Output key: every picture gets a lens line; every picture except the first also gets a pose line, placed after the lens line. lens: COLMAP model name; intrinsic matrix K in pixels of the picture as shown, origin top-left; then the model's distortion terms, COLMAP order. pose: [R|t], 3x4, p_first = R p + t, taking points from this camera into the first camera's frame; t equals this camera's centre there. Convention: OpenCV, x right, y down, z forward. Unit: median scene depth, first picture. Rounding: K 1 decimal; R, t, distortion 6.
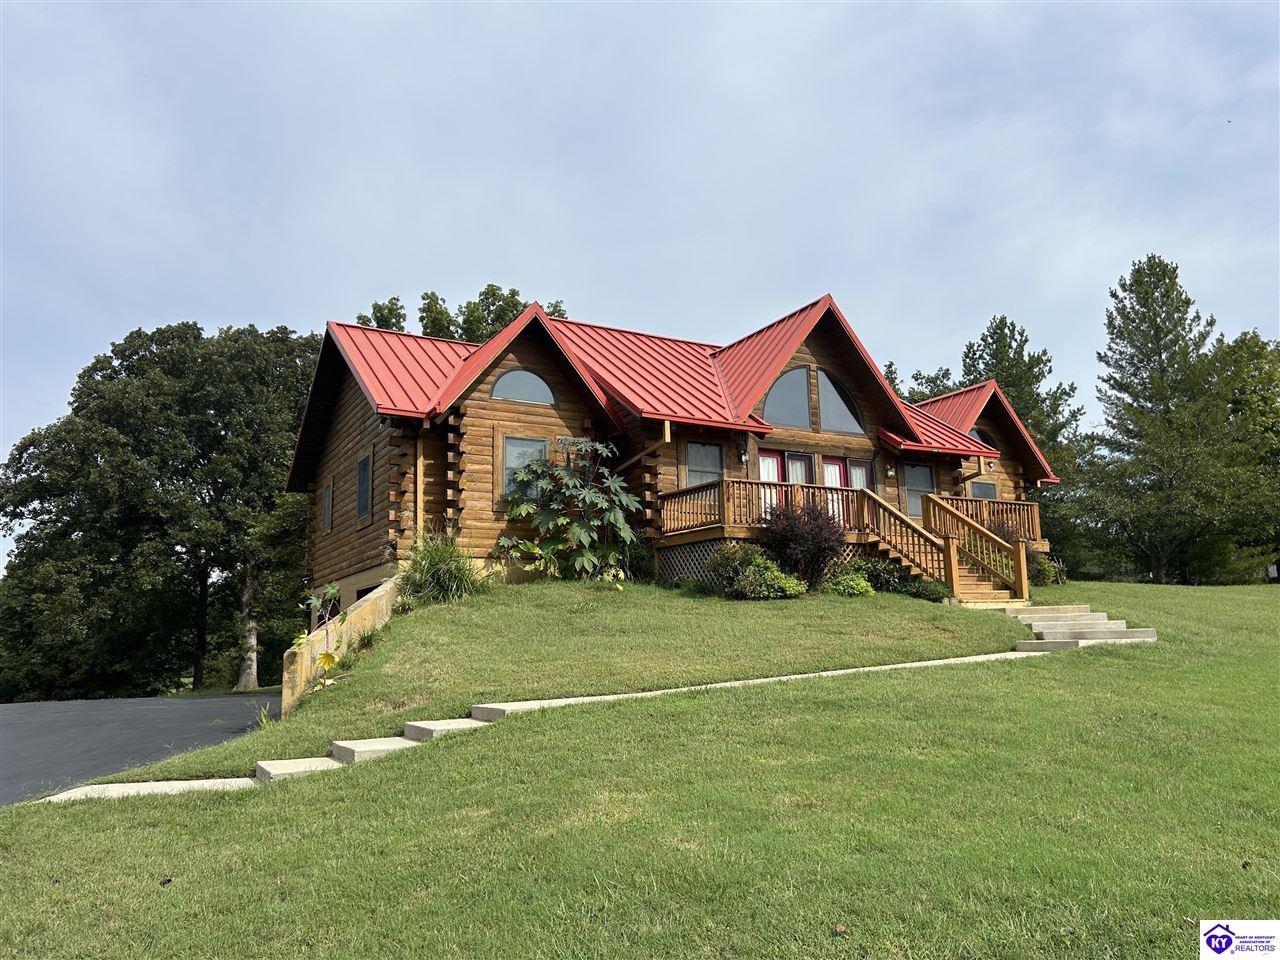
lens RADIAL K [[956.4, 0, 644.7], [0, 956.4, 461.0], [0, 0, 1]] dist [0.110854, -0.208098]
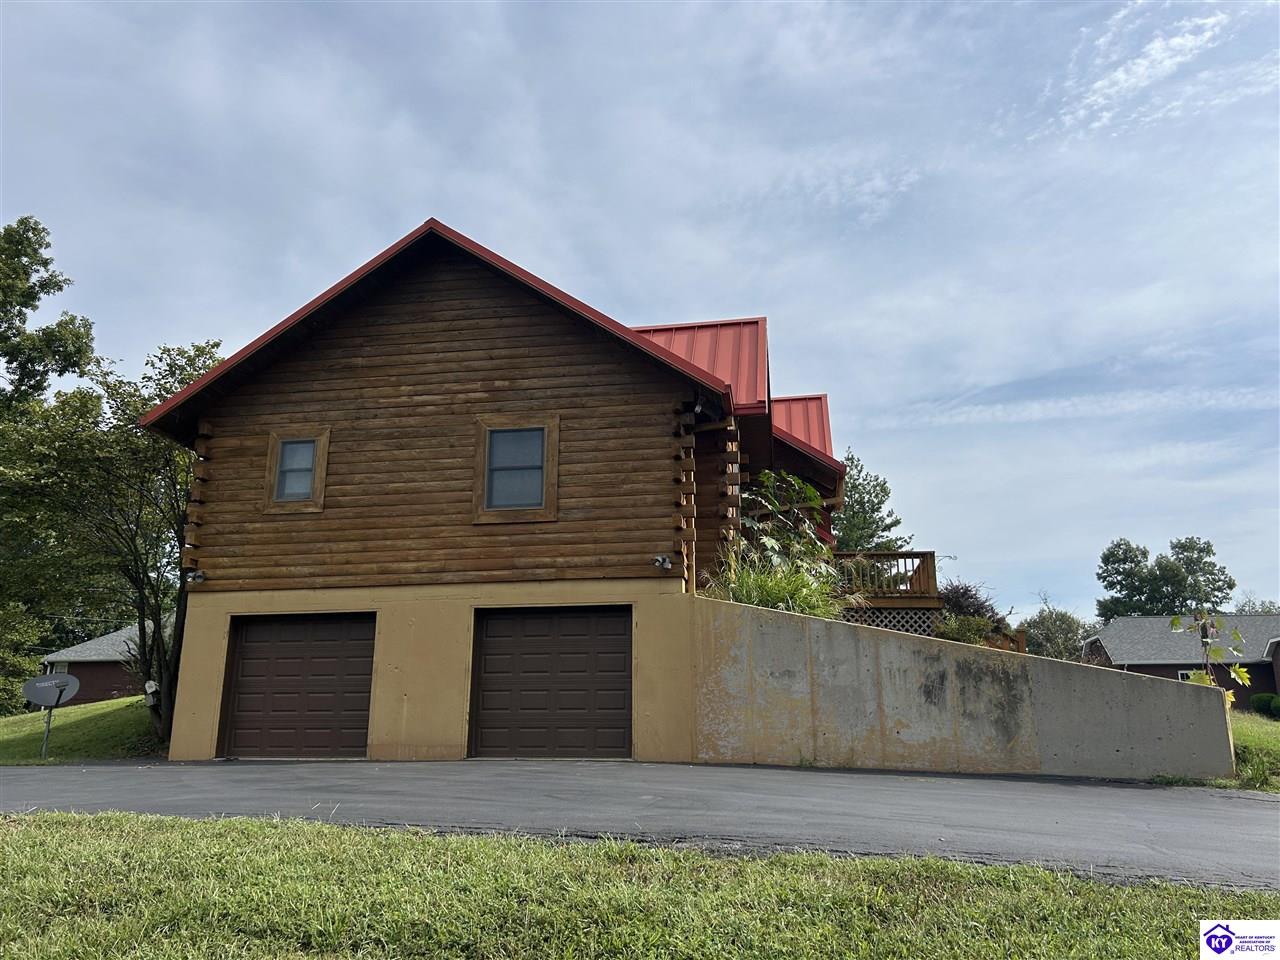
lens RADIAL K [[956.4, 0, 644.7], [0, 956.4, 461.0], [0, 0, 1]] dist [0.110854, -0.208098]
pose [[0.625927, 0.241794, 0.741452, -0.828367], [-0.167474, 0.970217, -0.175016, 0.143130], [-0.761687, -0.014627, 0.647780, 0.496997]]
